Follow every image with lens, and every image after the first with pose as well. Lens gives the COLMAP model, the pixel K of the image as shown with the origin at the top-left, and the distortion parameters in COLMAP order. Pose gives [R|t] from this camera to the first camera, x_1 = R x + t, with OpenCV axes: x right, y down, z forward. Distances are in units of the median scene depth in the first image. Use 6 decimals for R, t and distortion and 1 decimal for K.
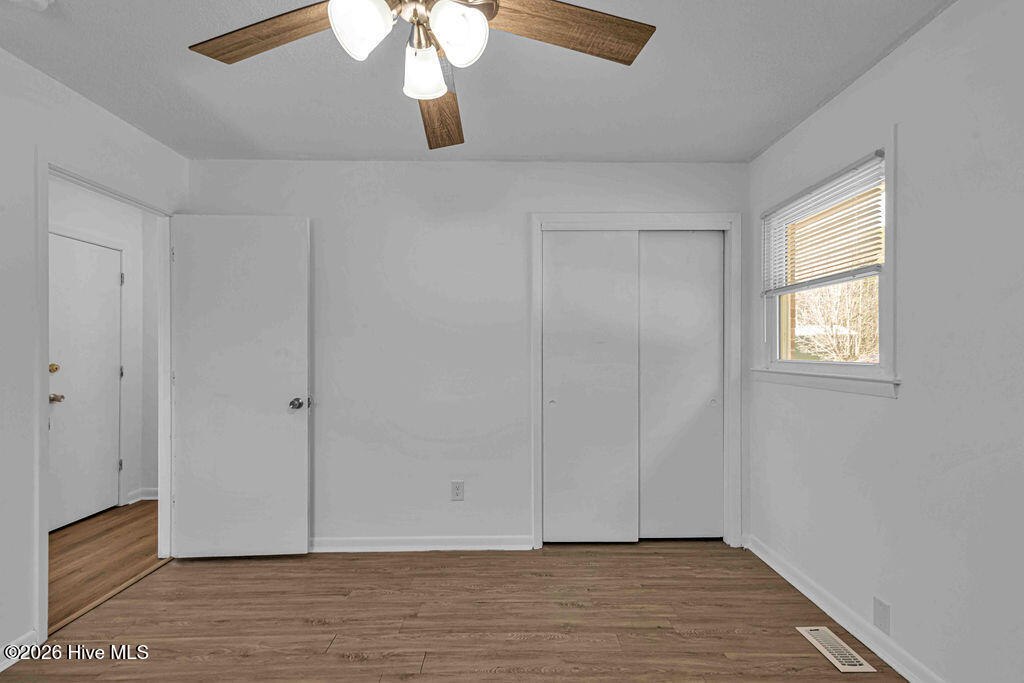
lens RADIAL K [[478.4, 0, 514.4], [0, 478.4, 345.9], [0, 0, 1]] dist [0.004923, 0.000151]
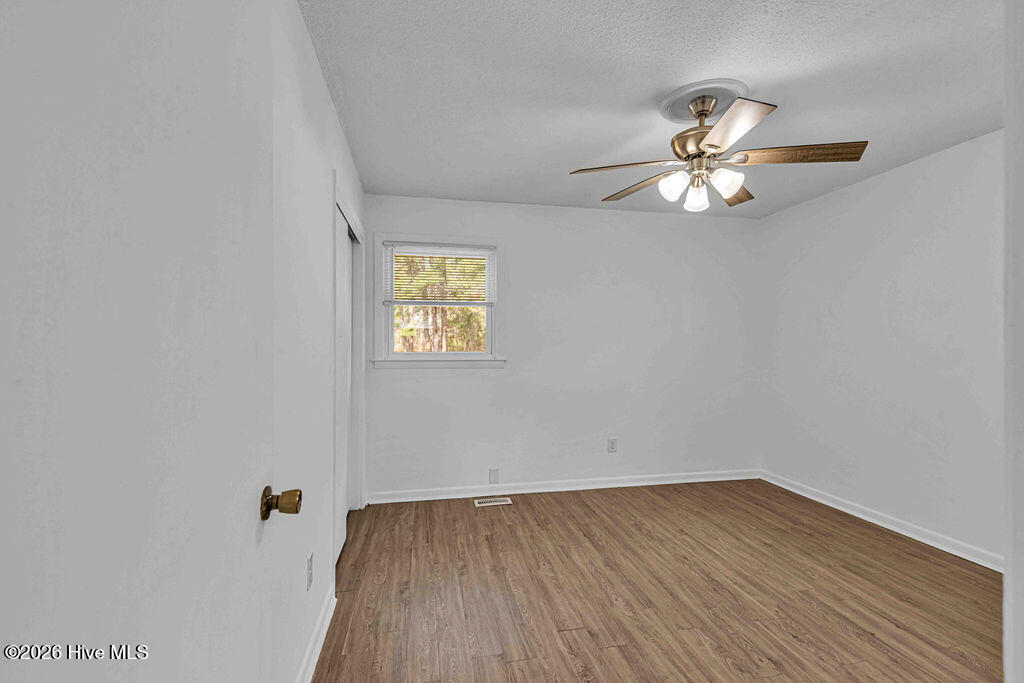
lens RADIAL K [[478.4, 0, 514.4], [0, 478.4, 345.9], [0, 0, 1]] dist [0.004923, 0.000151]
pose [[-0.220168, -0.007101, 0.975436, -1.082206], [-0.010591, 0.999932, 0.004889, -0.000996], [-0.975405, -0.009255, -0.220228, 1.205406]]
